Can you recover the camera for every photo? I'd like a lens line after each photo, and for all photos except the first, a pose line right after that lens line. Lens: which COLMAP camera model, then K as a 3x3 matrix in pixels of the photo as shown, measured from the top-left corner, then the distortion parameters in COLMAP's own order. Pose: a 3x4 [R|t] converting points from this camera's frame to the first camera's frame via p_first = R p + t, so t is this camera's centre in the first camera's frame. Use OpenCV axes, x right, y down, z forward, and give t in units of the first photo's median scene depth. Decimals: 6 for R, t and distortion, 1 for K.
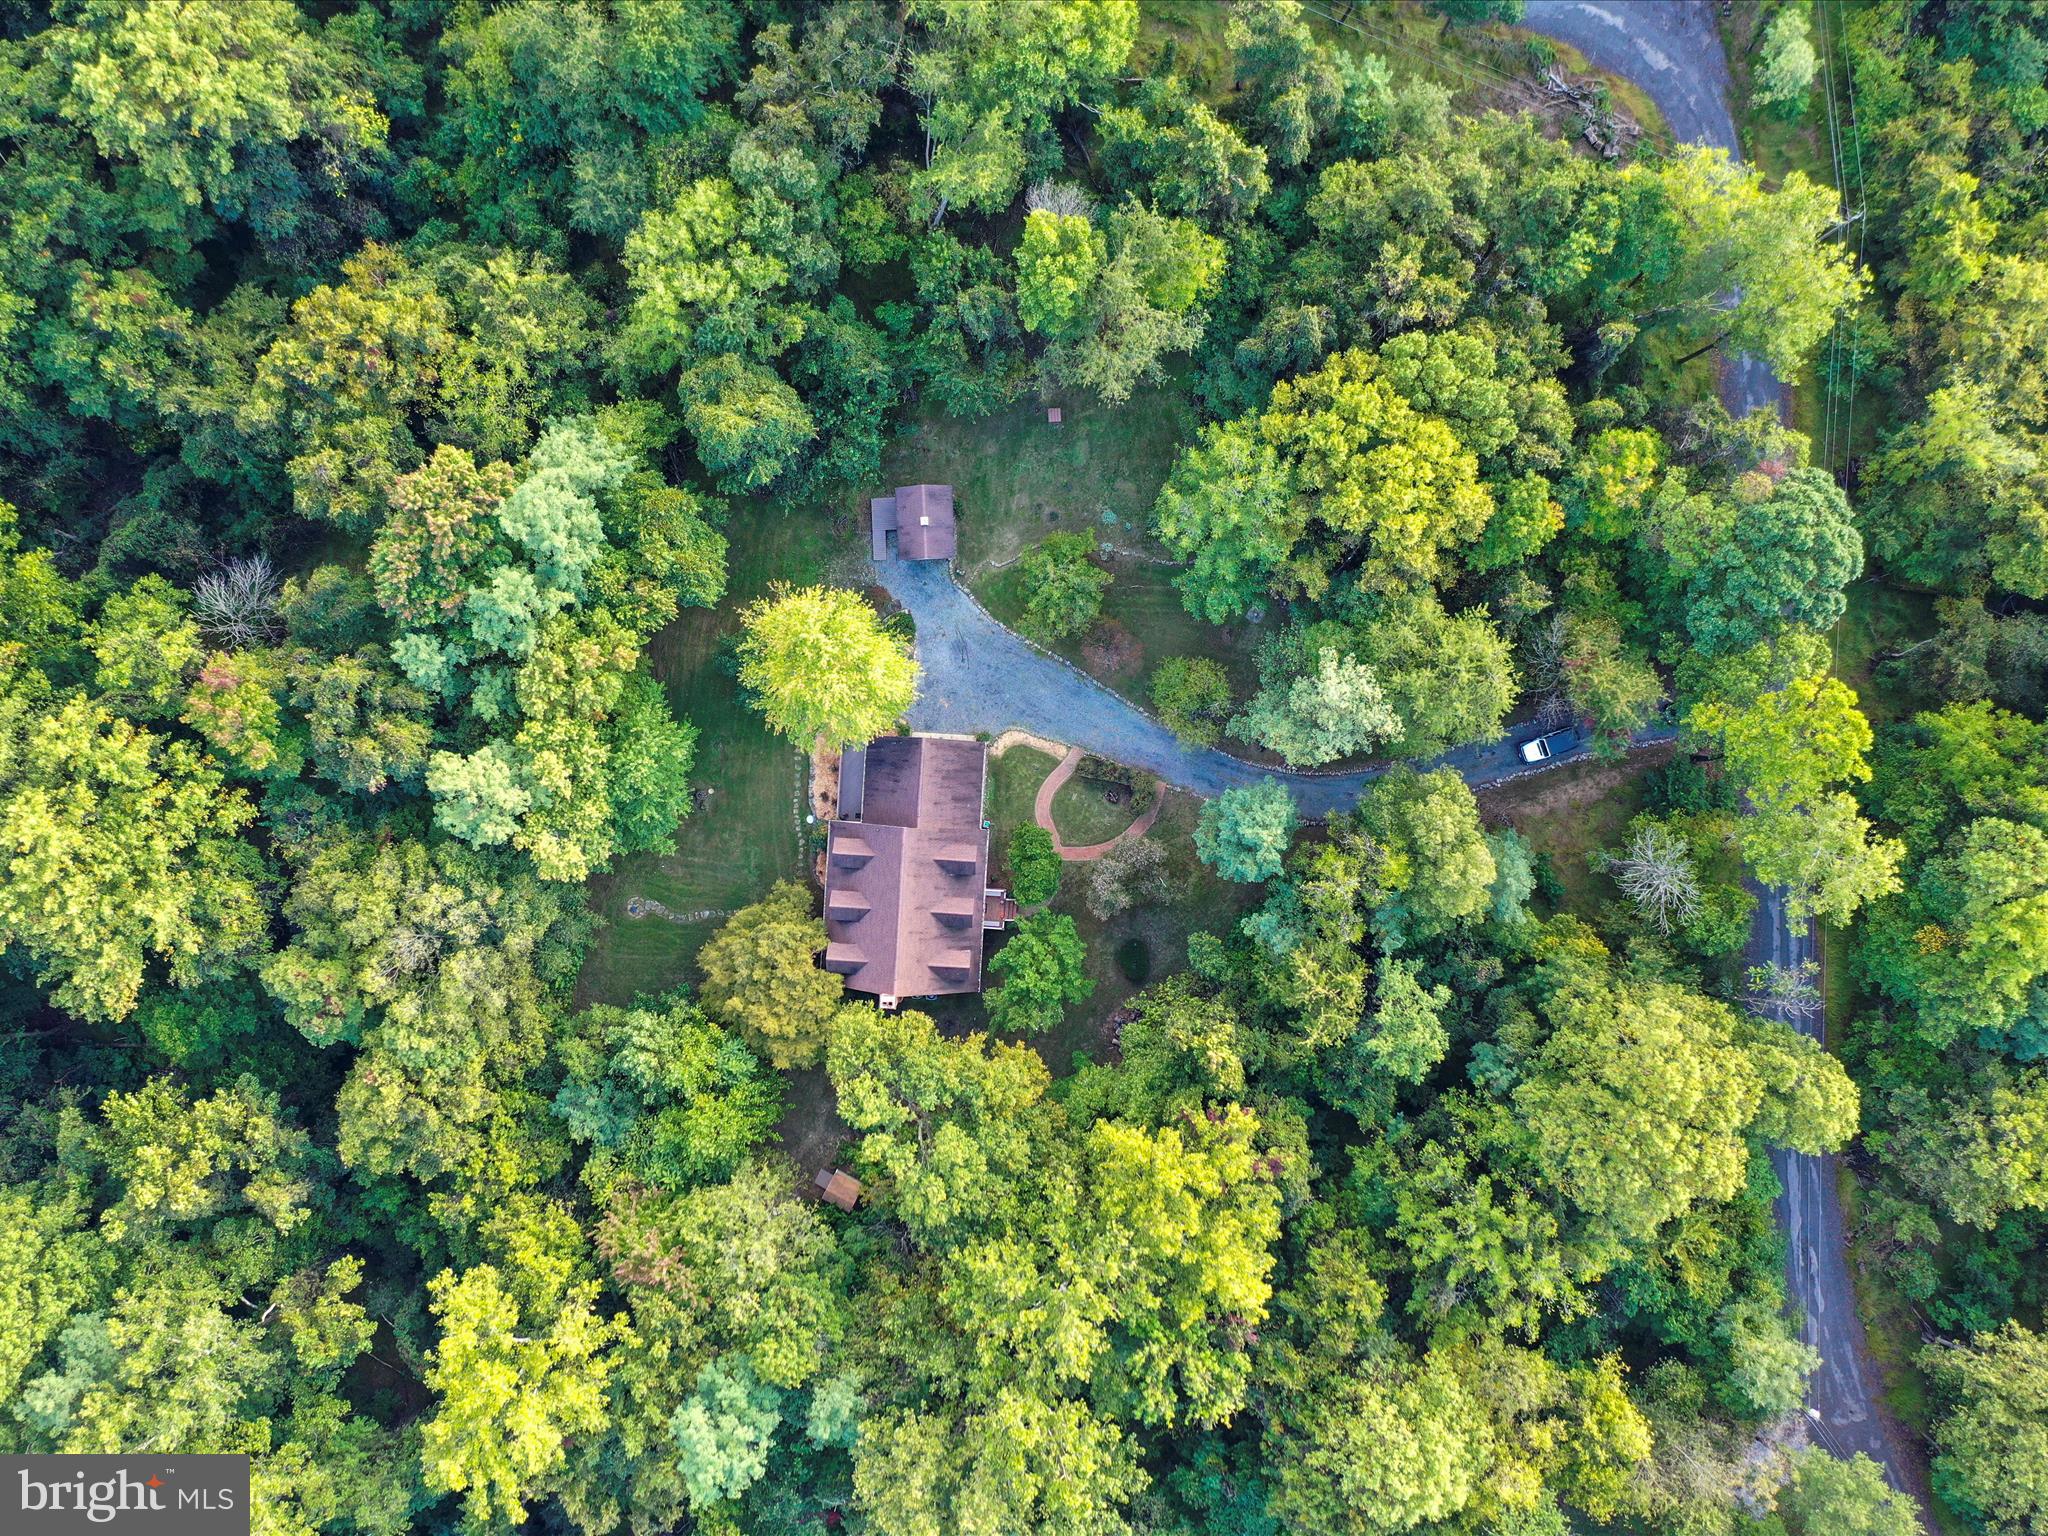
lens RADIAL K [[1795.8, 0, 1014.9], [0, 1795.8, 776.5], [0, 0, 1]] dist [-0.014691, 0.005847]
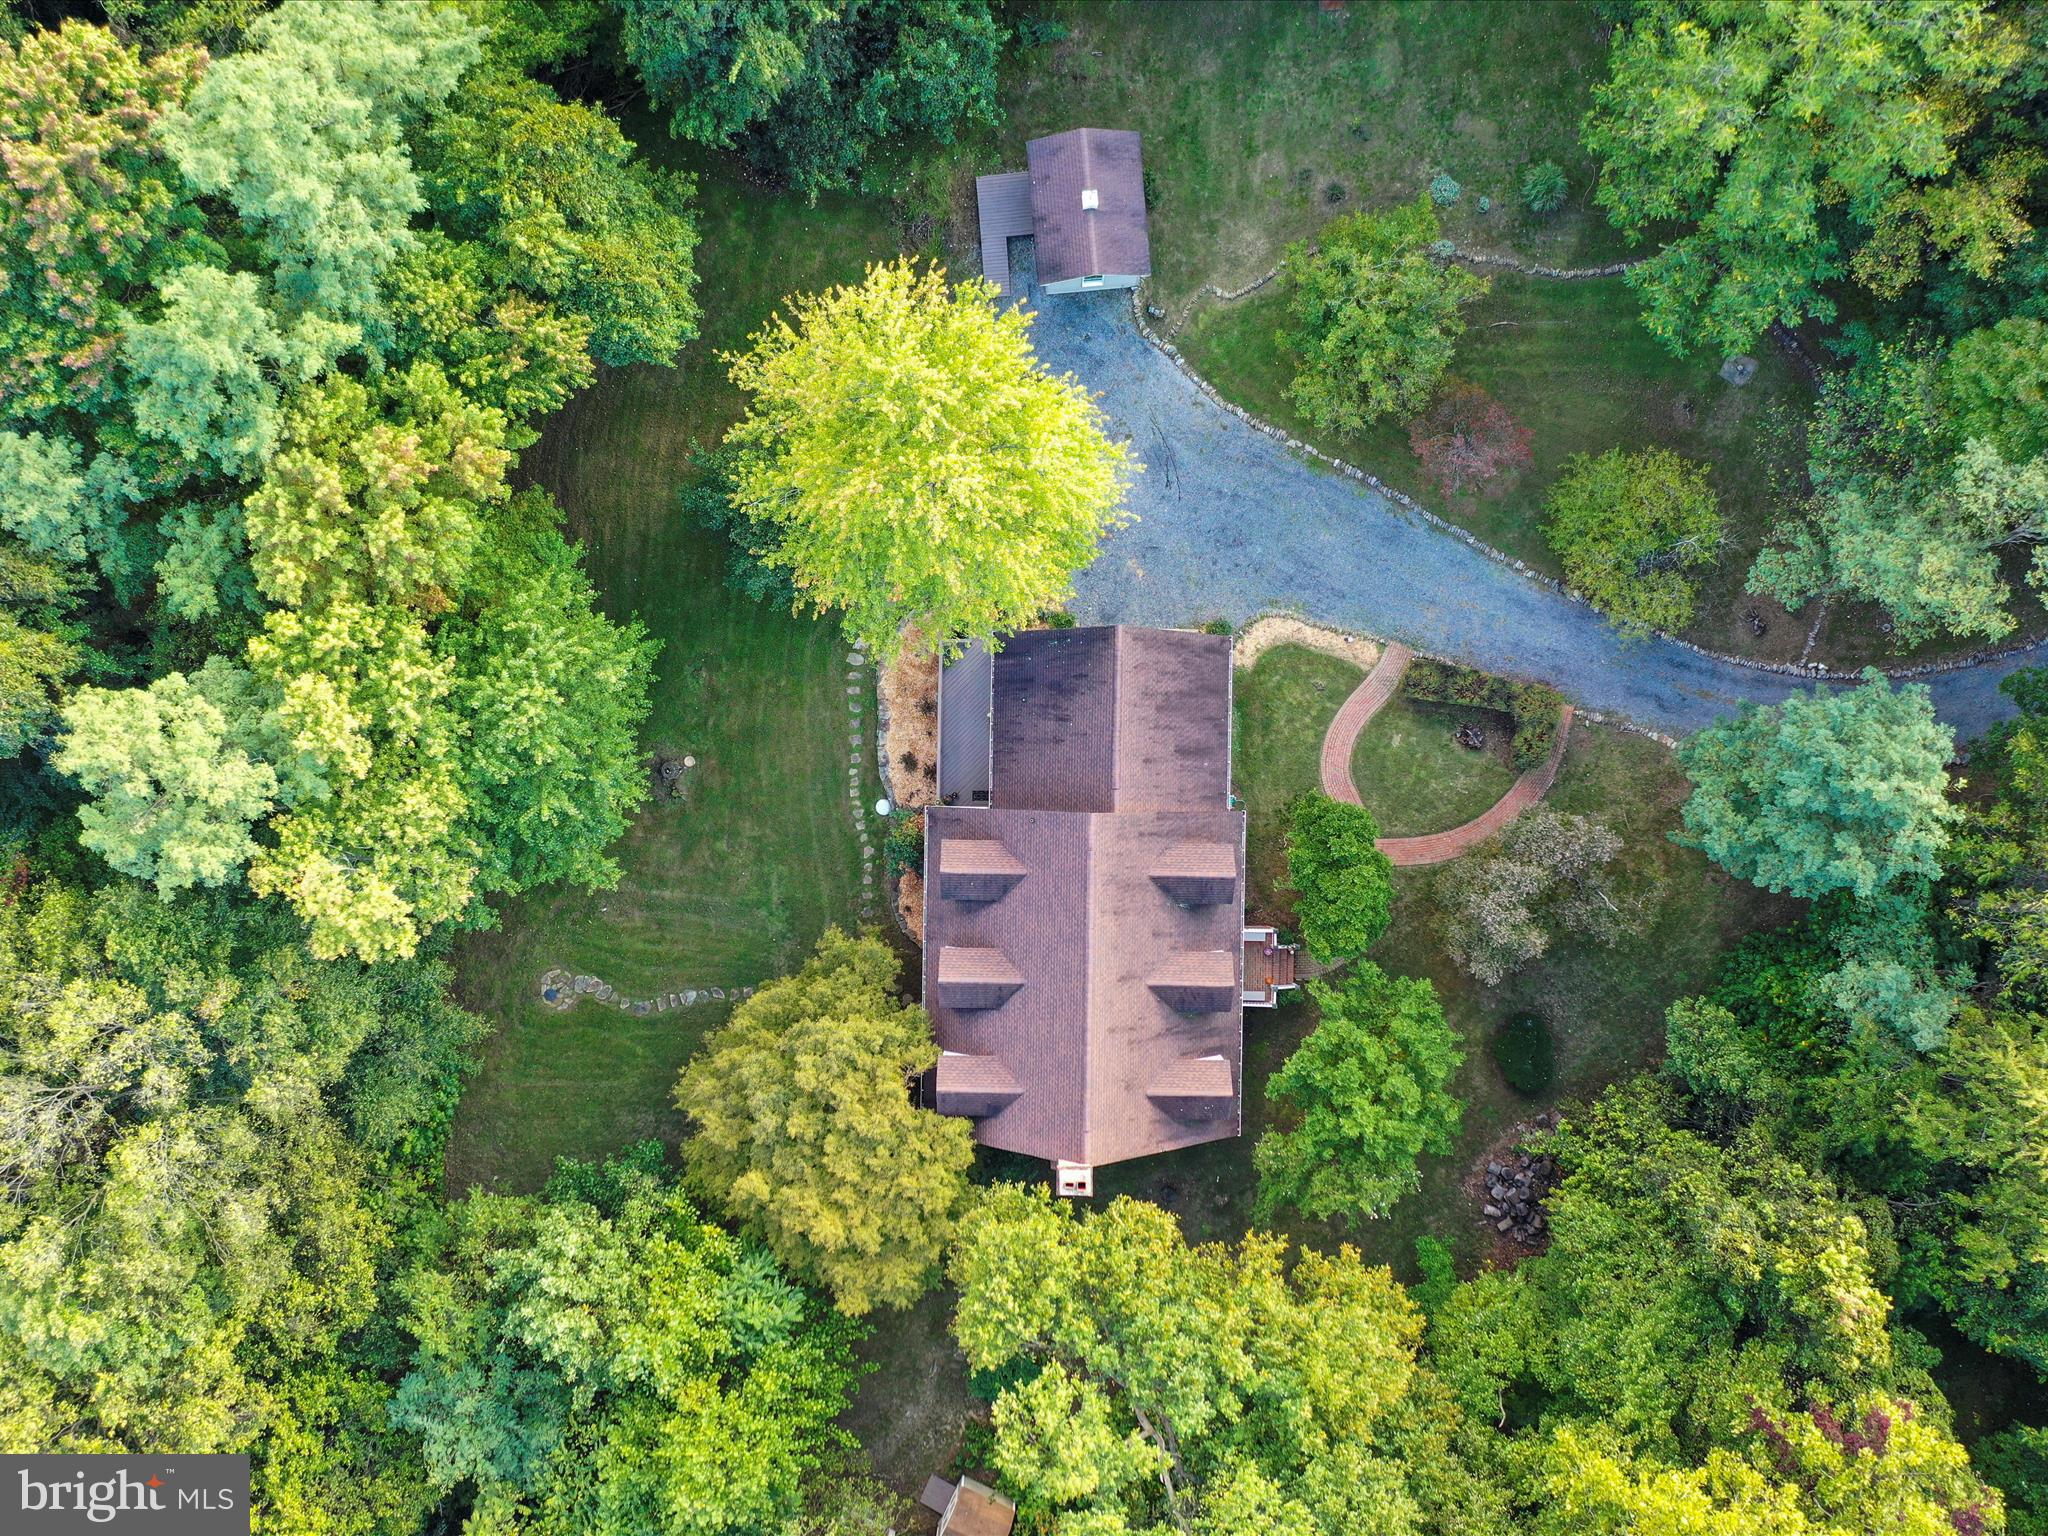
lens RADIAL K [[1795.8, 0, 1014.9], [0, 1795.8, 776.5], [0, 0, 1]] dist [-0.014691, 0.005847]
pose [[0.999058, -0.043137, -0.004686, -0.079990], [0.043143, 0.999068, 0.001178, 0.017601], [0.004630, -0.001379, 0.999988, 0.527433]]
